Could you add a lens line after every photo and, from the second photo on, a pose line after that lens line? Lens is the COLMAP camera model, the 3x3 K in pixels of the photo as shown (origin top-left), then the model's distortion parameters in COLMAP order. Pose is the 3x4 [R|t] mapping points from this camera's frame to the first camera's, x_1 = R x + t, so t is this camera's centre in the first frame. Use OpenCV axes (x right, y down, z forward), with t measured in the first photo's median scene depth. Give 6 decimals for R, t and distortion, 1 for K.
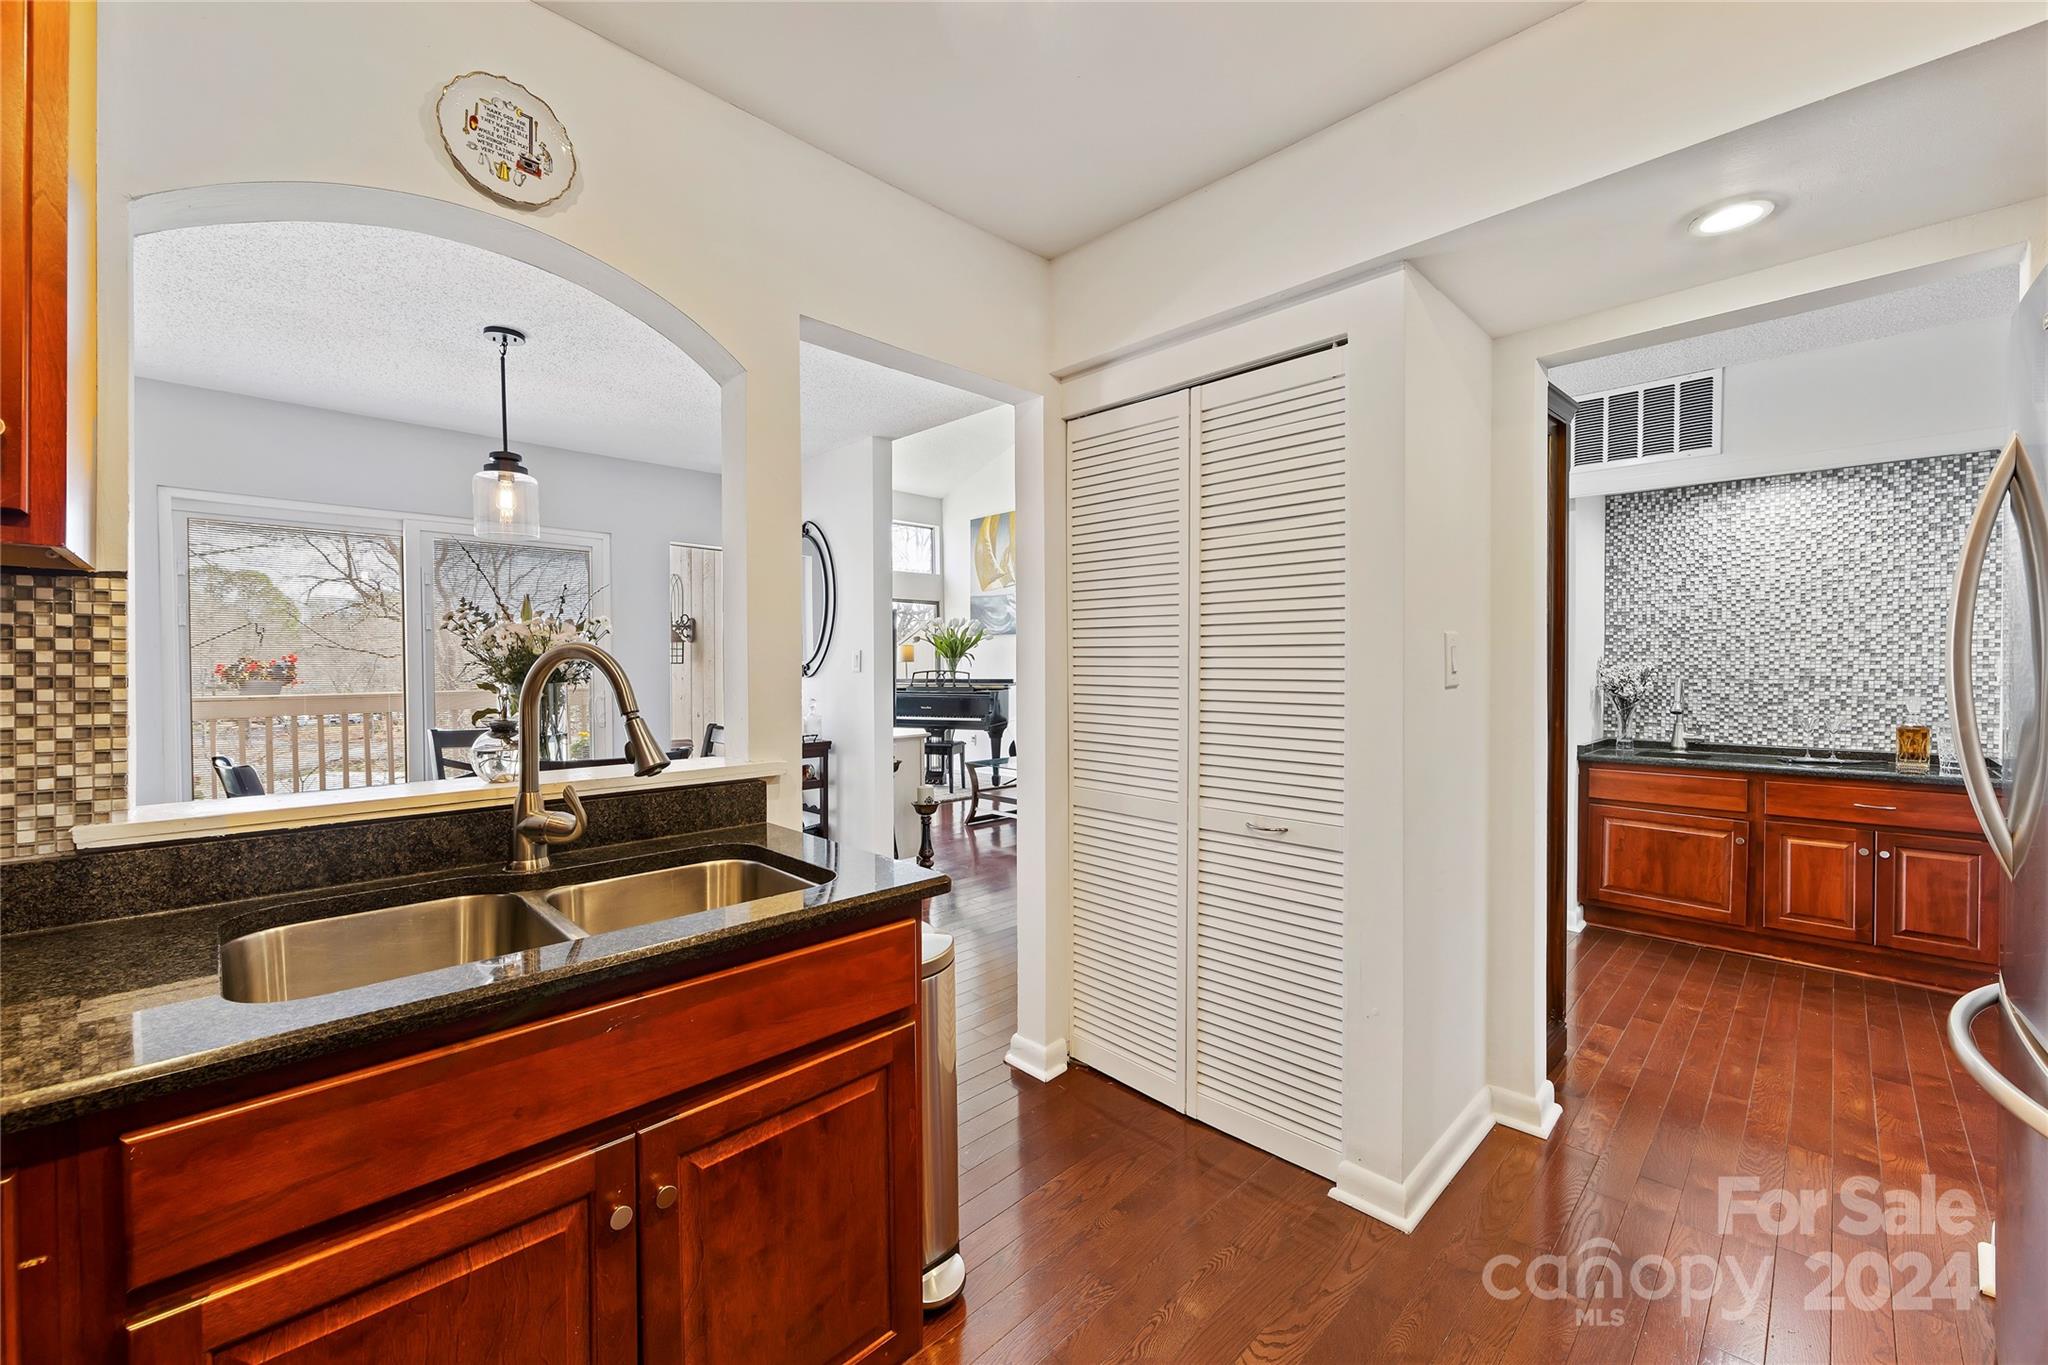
lens RADIAL K [[820.4, 0, 1020.8], [0, 820.4, 677.7], [0, 0, 1]] dist [-0.004679, 0.000707]
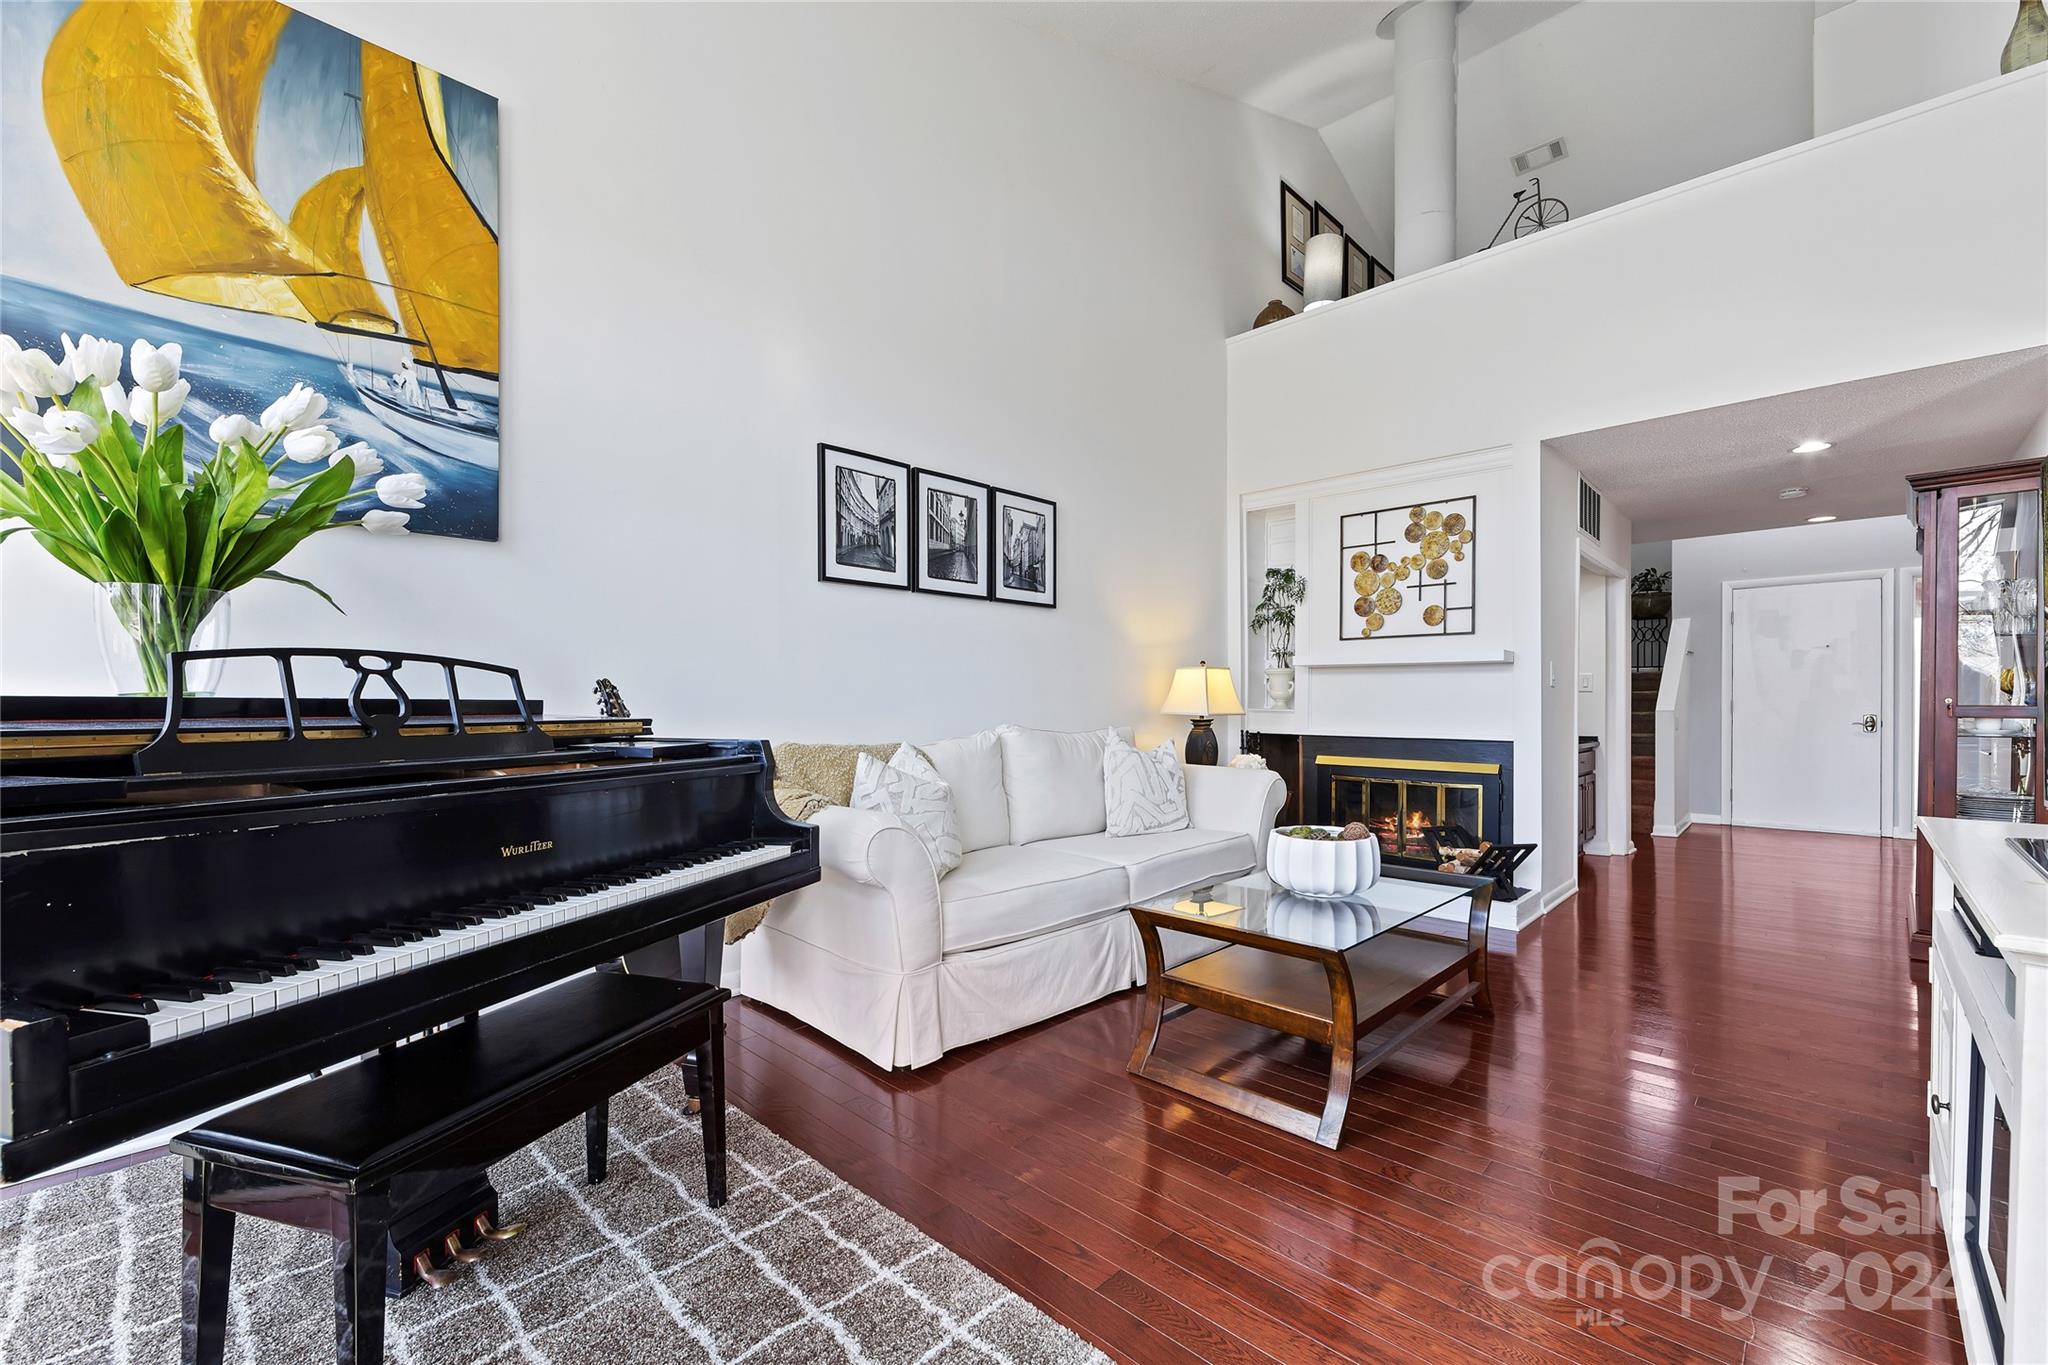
lens RADIAL K [[820.4, 0, 1035.0], [0, 820.4, 700.9], [0, 0, 1]] dist [-0.004679, 0.000707]
pose [[-0.008867, 0.002323, 0.999958, -0.655585], [0.009985, 0.999948, -0.002234, 0.010431], [-0.999911, 0.009964, -0.008890, 1.961425]]
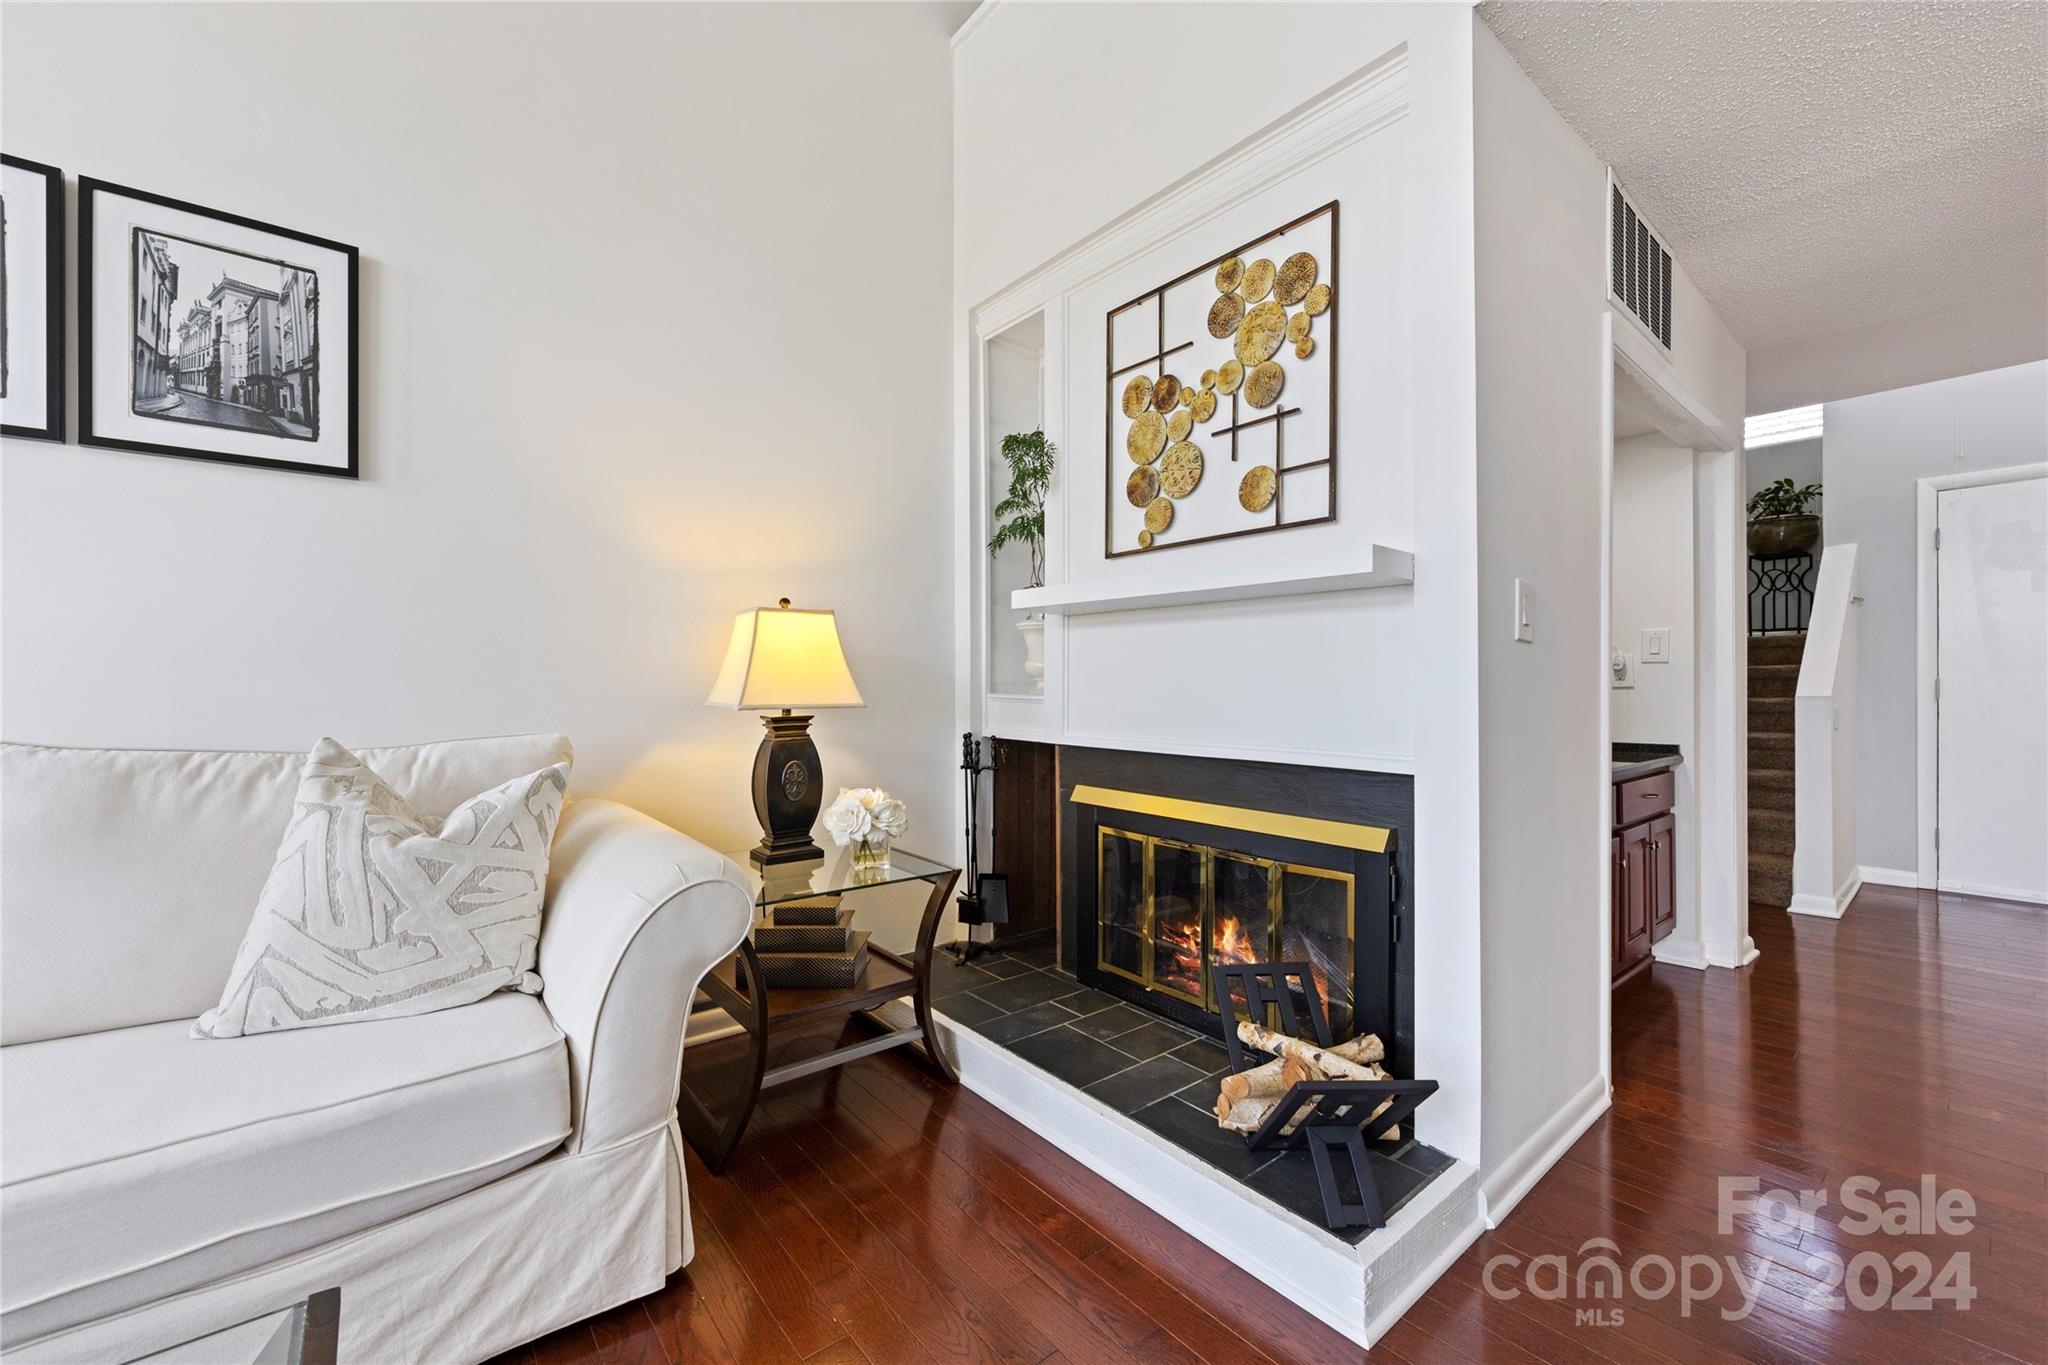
lens RADIAL K [[820.4, 0, 1008.9], [0, 820.4, 681.0], [0, 0, 1]] dist [-0.004679, 0.000707]
pose [[0.104704, 0.006890, 0.994480, 0.036686], [0.011453, 0.999901, -0.008133, 0.018811], [-0.994437, 0.012242, 0.104615, 1.433469]]
